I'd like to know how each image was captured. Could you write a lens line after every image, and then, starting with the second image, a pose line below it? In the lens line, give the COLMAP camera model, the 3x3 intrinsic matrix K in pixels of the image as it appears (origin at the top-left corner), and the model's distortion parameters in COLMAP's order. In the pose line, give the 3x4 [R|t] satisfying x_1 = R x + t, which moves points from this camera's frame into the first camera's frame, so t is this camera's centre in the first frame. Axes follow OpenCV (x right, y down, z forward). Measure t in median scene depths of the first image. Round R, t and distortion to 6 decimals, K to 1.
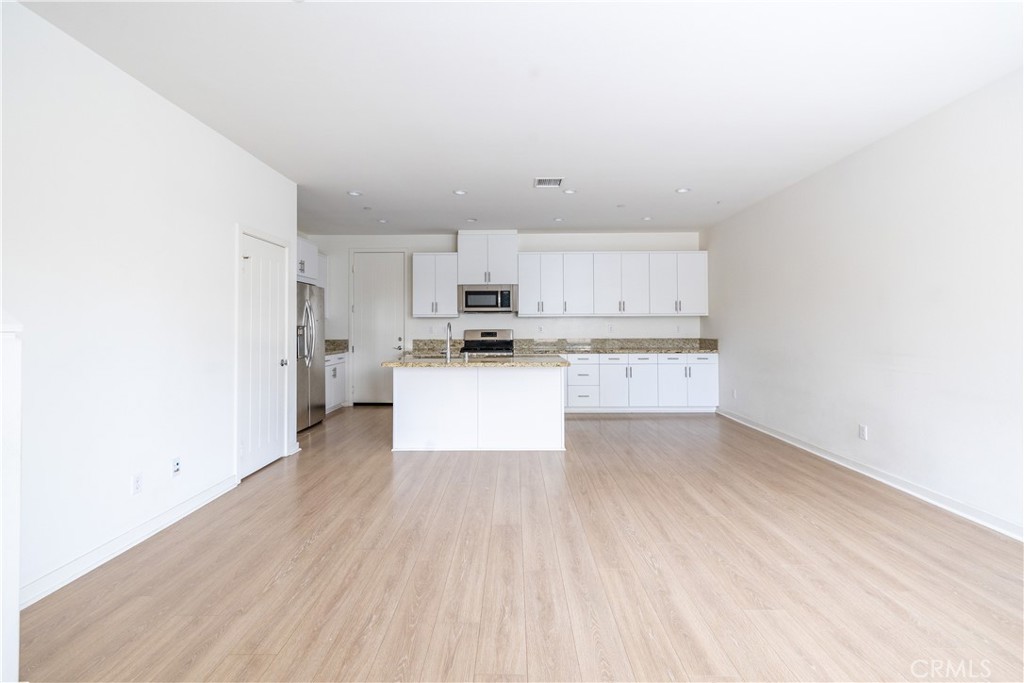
lens RADIAL K [[443.2, 0, 507.2], [0, 443.2, 318.5], [0, 0, 1]] dist [0.001693, 0.000080]
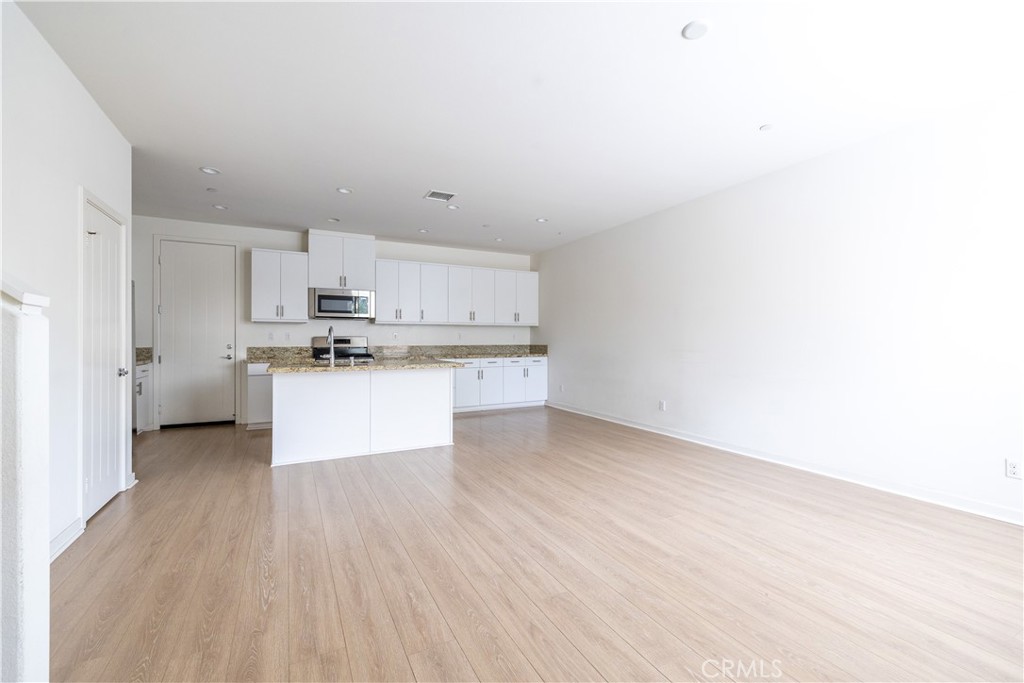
lens RADIAL K [[433.1, 0, 514.0], [0, 433.1, 337.9], [0, 0, 1]] dist [0.000189, -0.000136]
pose [[0.877738, 0.005100, 0.479115, -0.169831], [-0.011631, 0.999875, 0.010666, 0.014706], [-0.479001, -0.014934, 0.877688, -0.003005]]
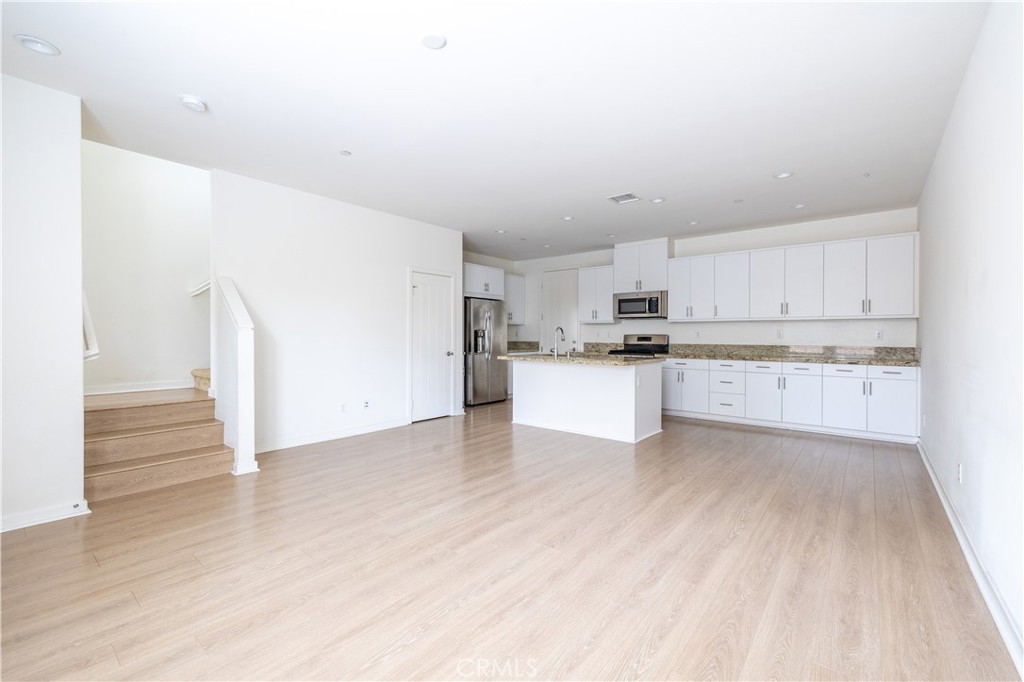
lens RADIAL K [[433.1, 0, 514.0], [0, 433.1, 337.4], [0, 0, 1]] dist [0.000189, -0.000136]
pose [[0.779750, 0.010140, -0.626009, 0.380878], [0.004849, 0.999741, 0.022234, 0.008033], [0.626072, -0.020373, 0.779499, -0.006175]]
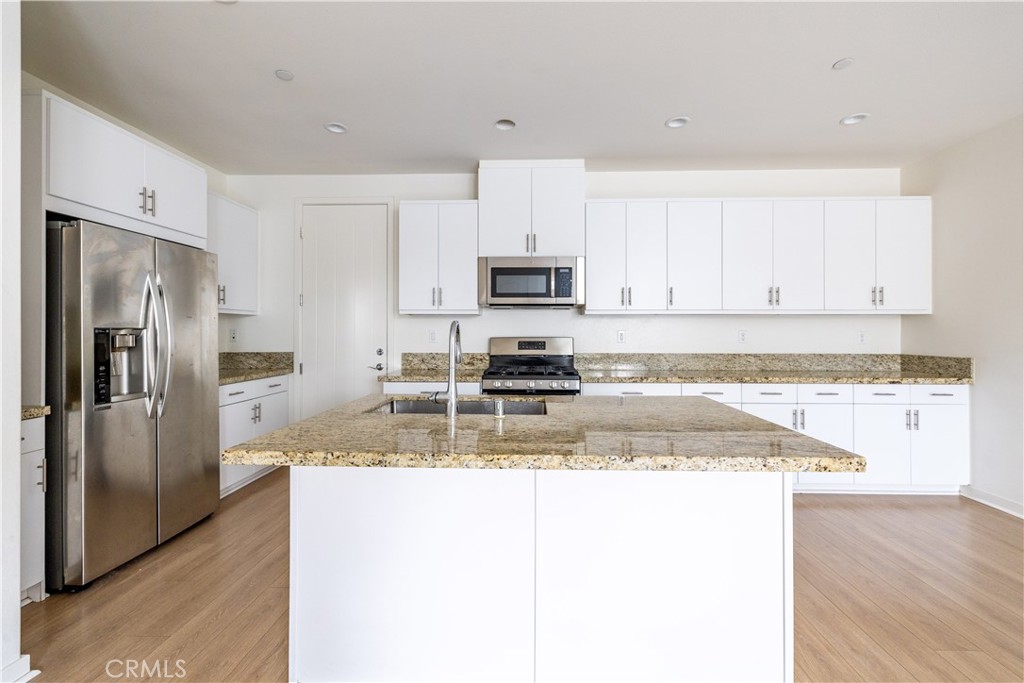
lens RADIAL K [[431.5, 0, 518.8], [0, 431.5, 330.1], [0, 0, 1]] dist [0.000315, 0.000003]
pose [[0.999825, 0.005158, -0.018003, -0.050240], [-0.004898, 0.999884, 0.014434, 0.008685], [0.018075, -0.014343, 0.999734, 0.457443]]
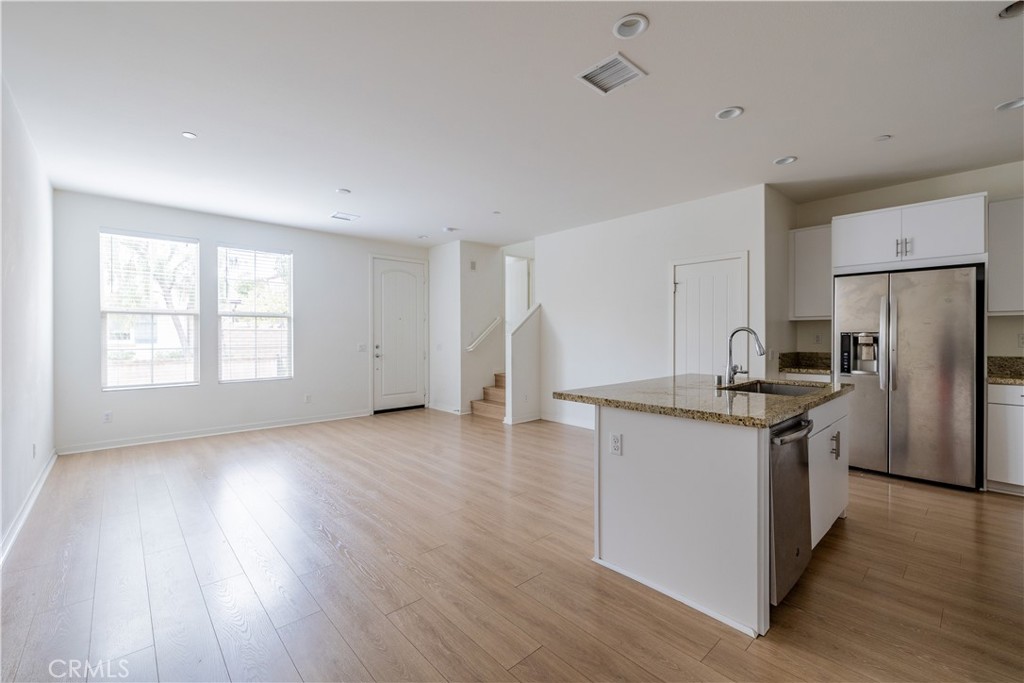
lens RADIAL K [[433.1, 0, 514.0], [0, 433.1, 337.9], [0, 0, 1]] dist [0.000189, -0.000136]
pose [[-0.726963, 0.006388, -0.686647, 0.383490], [0.013885, 0.999889, -0.005398, 0.017559], [0.686536, -0.013458, -0.726971, 0.896474]]
